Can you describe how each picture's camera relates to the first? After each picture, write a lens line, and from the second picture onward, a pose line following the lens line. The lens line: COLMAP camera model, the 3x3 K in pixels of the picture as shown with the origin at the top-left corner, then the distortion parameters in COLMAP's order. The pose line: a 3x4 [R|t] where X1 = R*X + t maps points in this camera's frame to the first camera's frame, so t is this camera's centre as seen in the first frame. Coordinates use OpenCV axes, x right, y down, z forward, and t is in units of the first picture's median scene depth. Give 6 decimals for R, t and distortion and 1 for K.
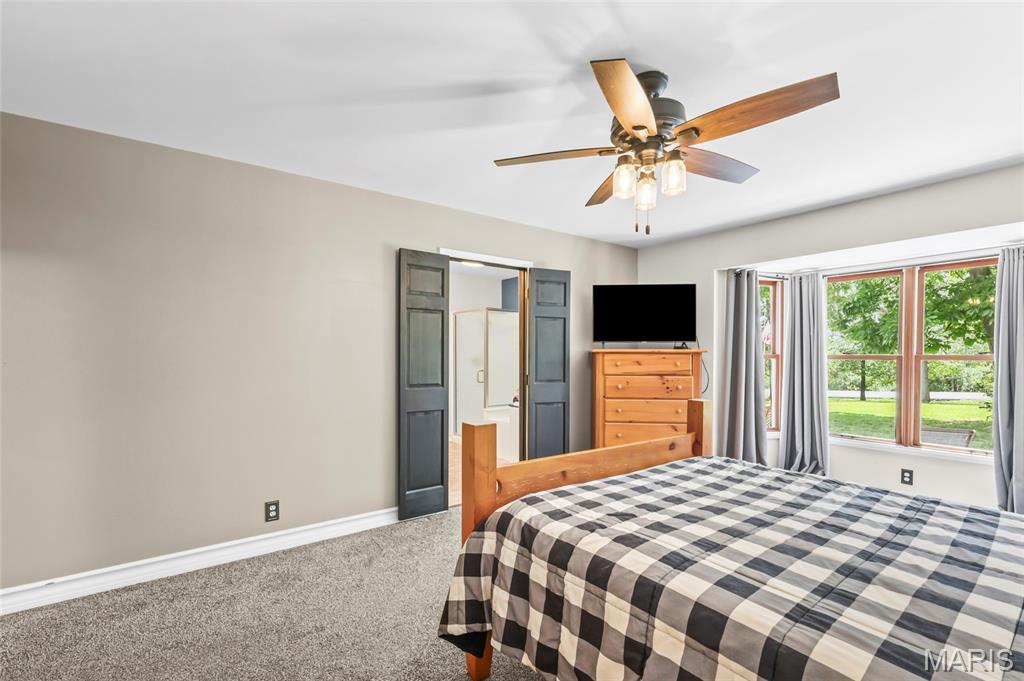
lens RADIAL K [[446.4, 0, 508.9], [0, 446.4, 341.1], [0, 0, 1]] dist [0.001572, 0.000051]
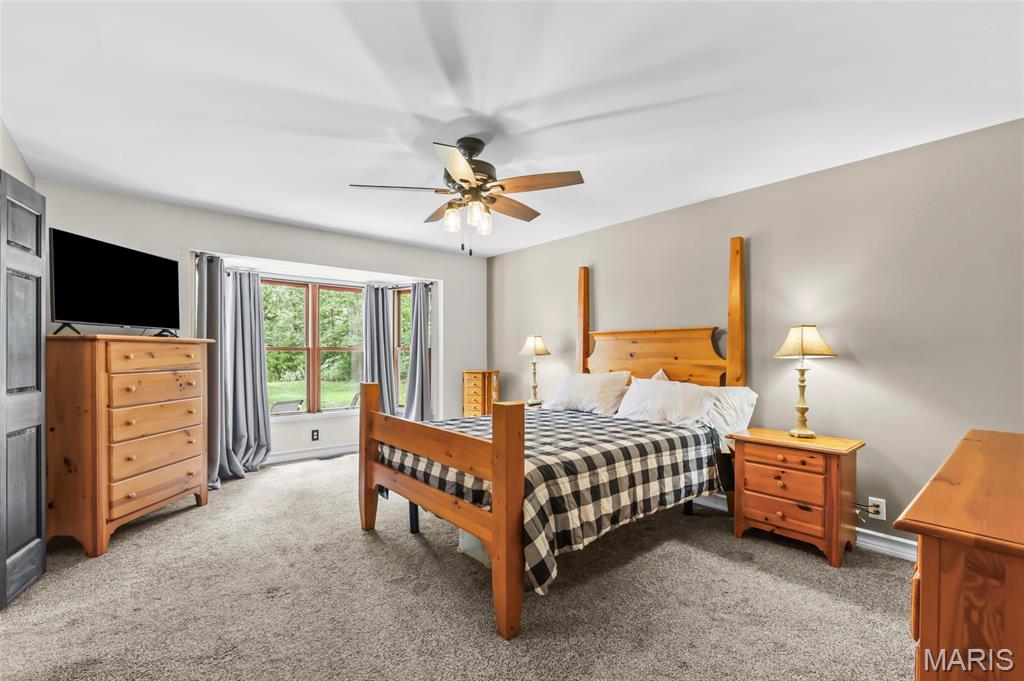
lens RADIAL K [[446.4, 0, 508.9], [0, 446.4, 341.1], [0, 0, 1]] dist [0.001572, 0.000051]
pose [[-0.056539, 0.024825, 0.998092, -0.490279], [-0.036357, 0.998977, -0.026907, 0.024633], [-0.997738, -0.037809, -0.055579, 0.445271]]
